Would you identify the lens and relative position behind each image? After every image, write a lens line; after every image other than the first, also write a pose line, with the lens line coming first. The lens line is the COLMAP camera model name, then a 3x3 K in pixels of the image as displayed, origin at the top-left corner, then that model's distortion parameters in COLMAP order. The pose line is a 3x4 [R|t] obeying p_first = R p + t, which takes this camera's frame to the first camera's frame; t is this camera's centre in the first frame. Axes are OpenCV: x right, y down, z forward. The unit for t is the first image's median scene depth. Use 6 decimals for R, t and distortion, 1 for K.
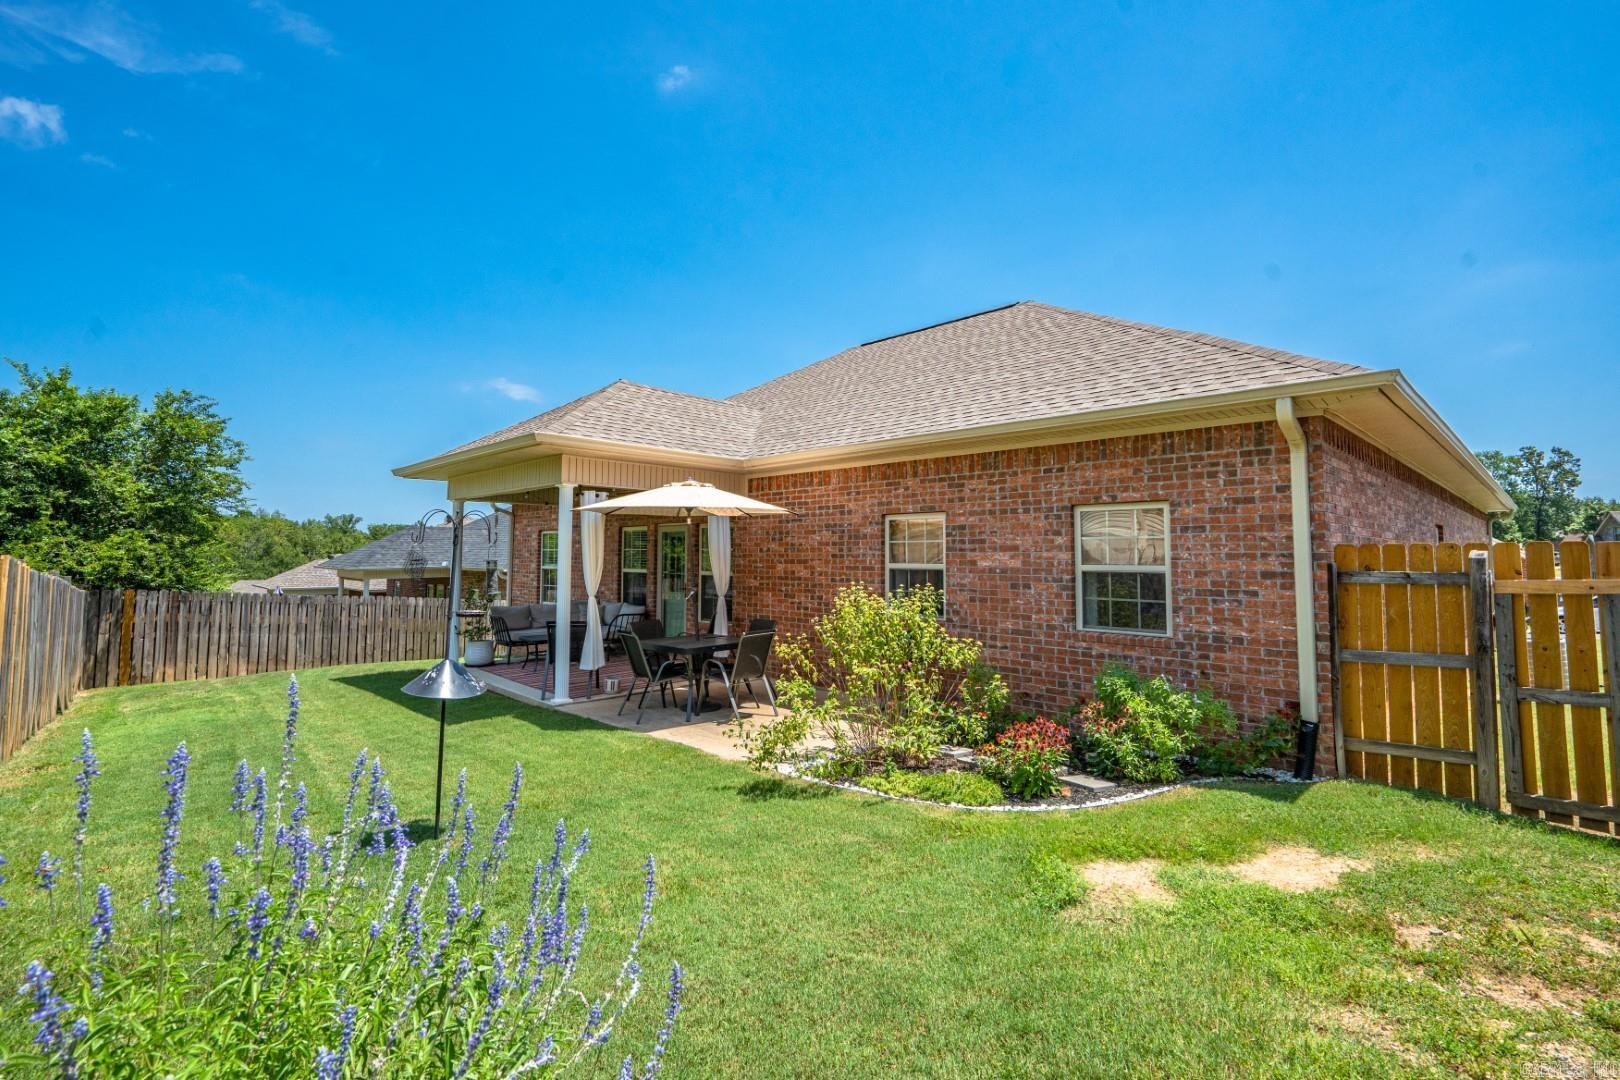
lens RADIAL K [[745.8, 0, 814.8], [0, 745.8, 517.3], [0, 0, 1]] dist [-0.000351, -0.000169]
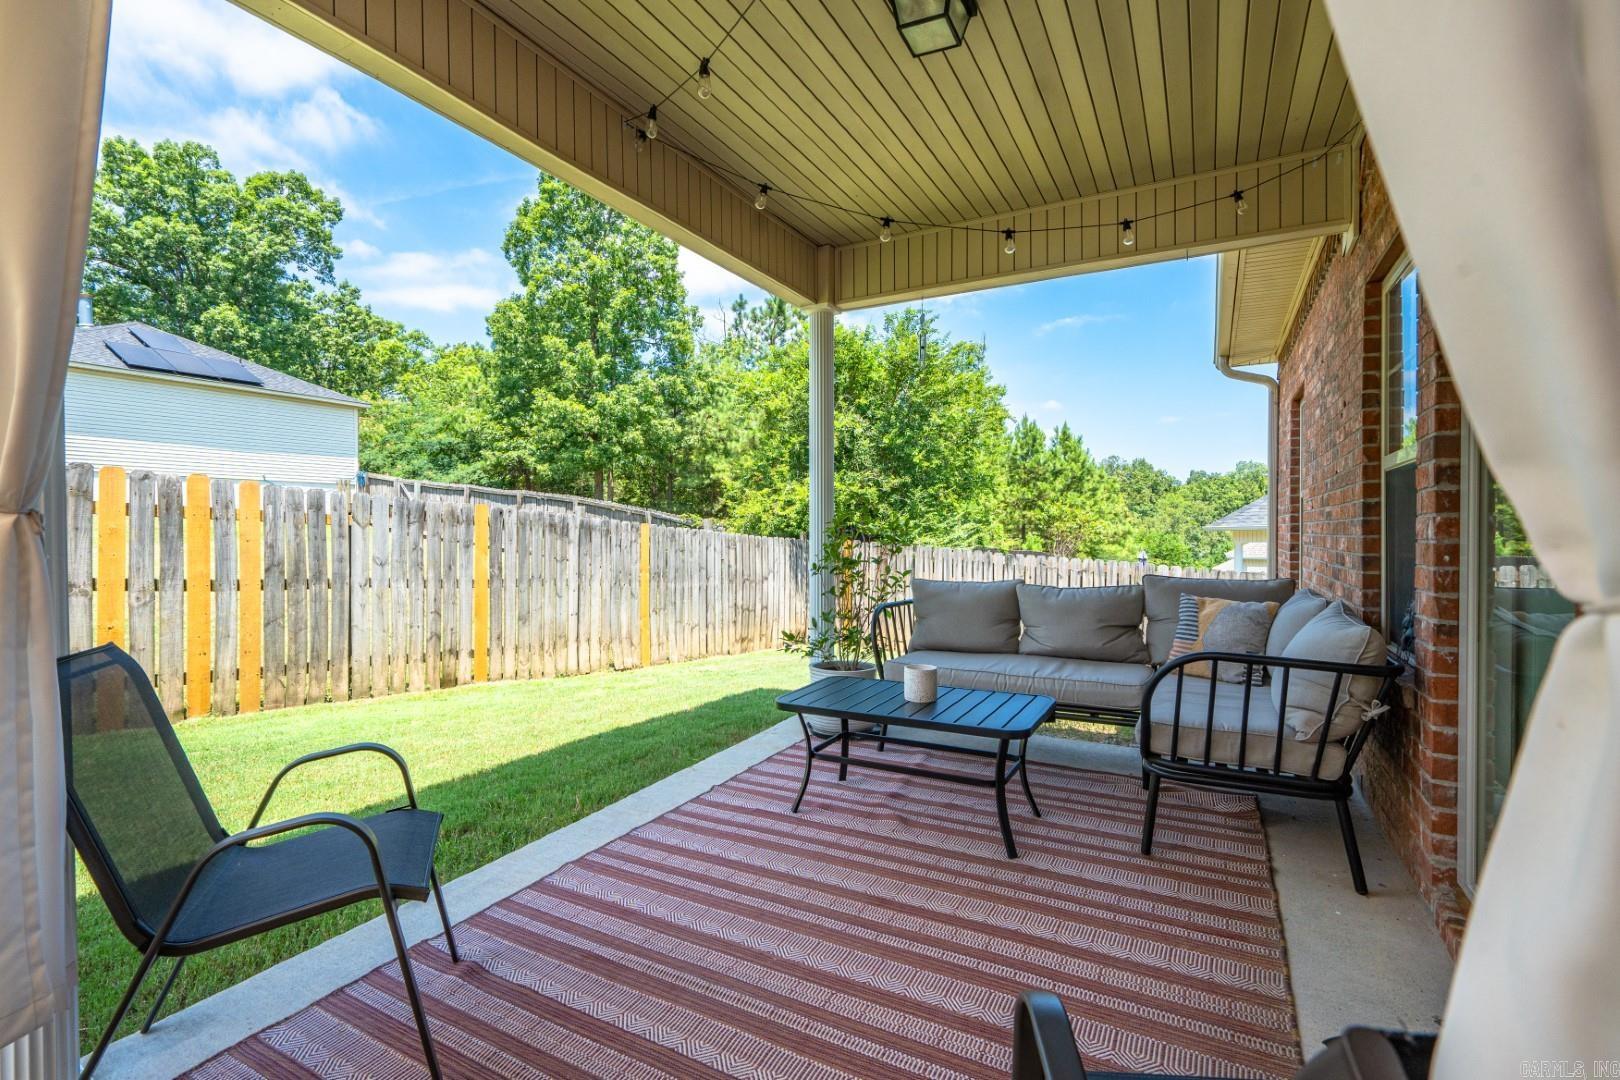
lens RADIAL K [[734.2, 0, 806.2], [0, 734.2, 535.8], [0, 0, 1]] dist [-0.000178, 0.000751]
pose [[0.276820, 0.001549, -0.960920, -0.090855], [0.052535, 0.998479, 0.016744, 0.085437], [0.959484, -0.055117, 0.276318, 0.808447]]
